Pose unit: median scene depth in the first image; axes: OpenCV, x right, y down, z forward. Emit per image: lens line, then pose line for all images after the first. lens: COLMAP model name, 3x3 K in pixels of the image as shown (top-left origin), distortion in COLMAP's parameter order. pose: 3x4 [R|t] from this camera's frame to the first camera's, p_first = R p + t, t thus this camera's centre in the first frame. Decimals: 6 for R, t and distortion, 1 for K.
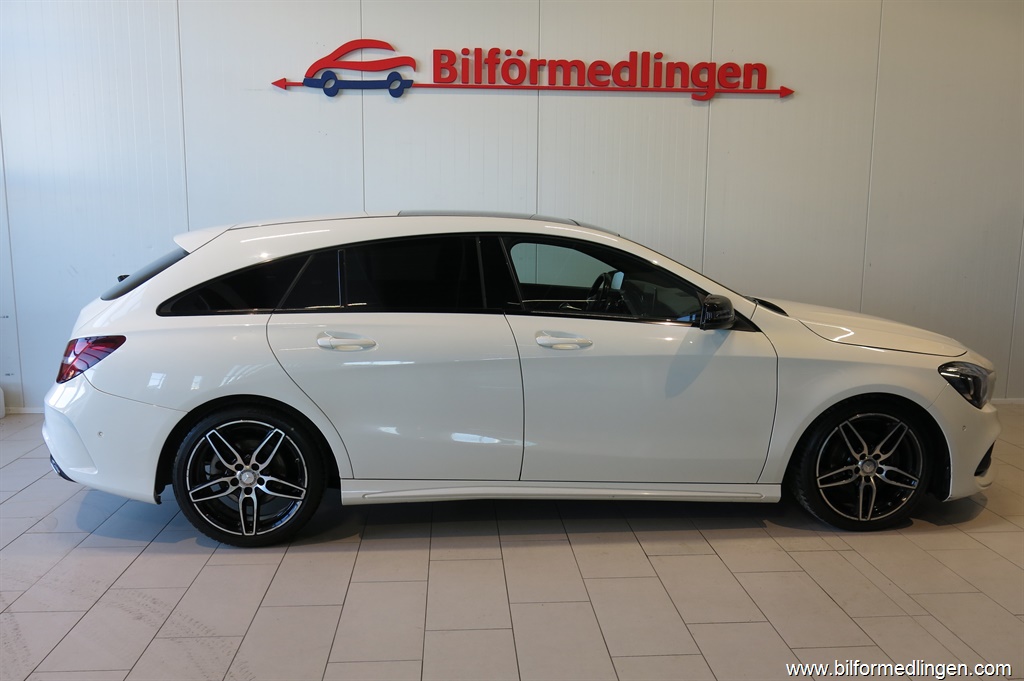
lens RADIAL K [[860.1, 0, 514.0], [0, 860.1, 342.1], [0, 0, 1]] dist [-0.011459, -0.014773]
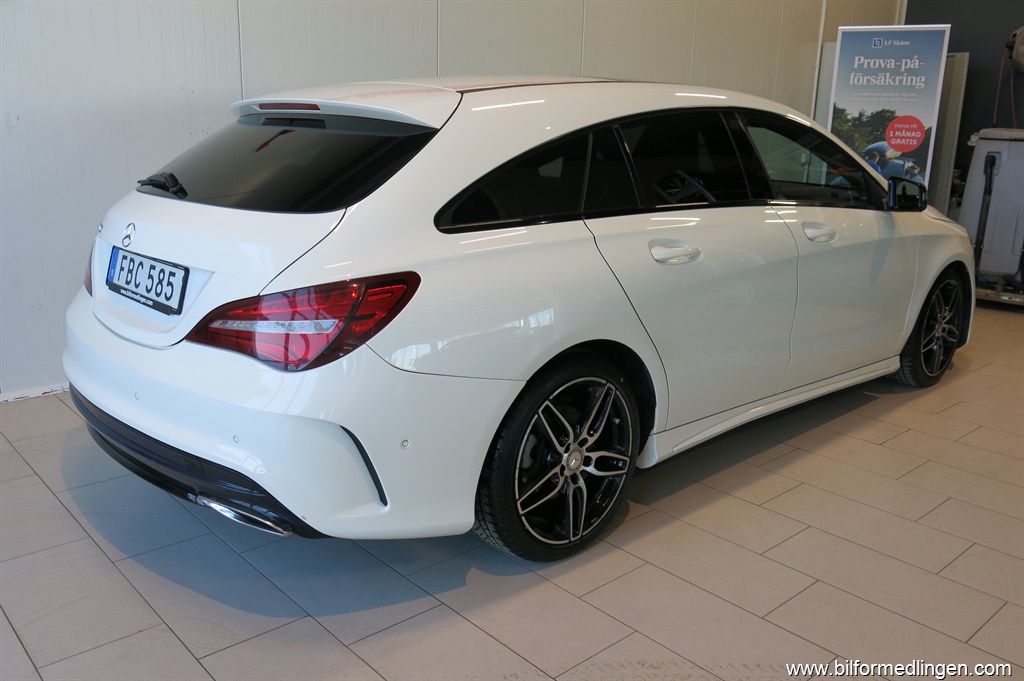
lens RADIAL K [[860.1, 0, 512.9], [0, 860.1, 339.1], [0, 0, 1]] dist [-0.011459, -0.014773]
pose [[0.784621, -0.141000, 0.603730, -0.750910], [0.069349, 0.987644, 0.140535, -0.039284], [-0.616085, -0.068398, 0.784704, 0.491092]]
